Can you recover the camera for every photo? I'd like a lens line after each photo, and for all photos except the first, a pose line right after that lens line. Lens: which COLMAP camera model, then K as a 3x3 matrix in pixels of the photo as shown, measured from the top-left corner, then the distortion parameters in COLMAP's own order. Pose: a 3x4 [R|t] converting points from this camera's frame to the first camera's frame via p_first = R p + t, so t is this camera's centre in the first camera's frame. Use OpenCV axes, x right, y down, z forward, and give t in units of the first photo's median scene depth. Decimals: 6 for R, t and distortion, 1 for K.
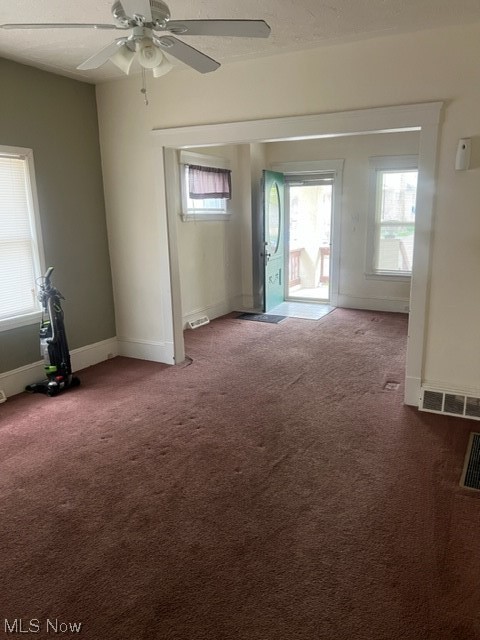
lens RADIAL K [[476.9, 0, 240.0], [0, 476.9, 320.0], [0, 0, 1]] dist [0.087903, -0.101569]
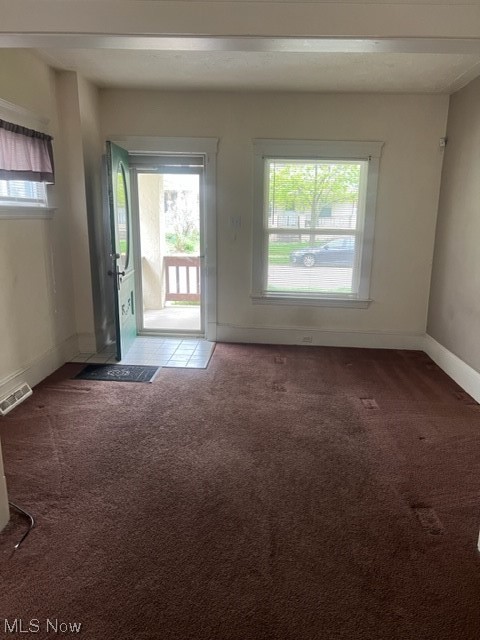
lens RADIAL K [[476.9, 0, 240.0], [0, 476.9, 320.0], [0, 0, 1]] dist [0.087903, -0.101569]
pose [[0.908970, -0.060124, 0.412504, -0.067829], [0.059961, 0.998111, 0.013351, -0.072295], [-0.412528, 0.012599, 0.910858, 0.338106]]
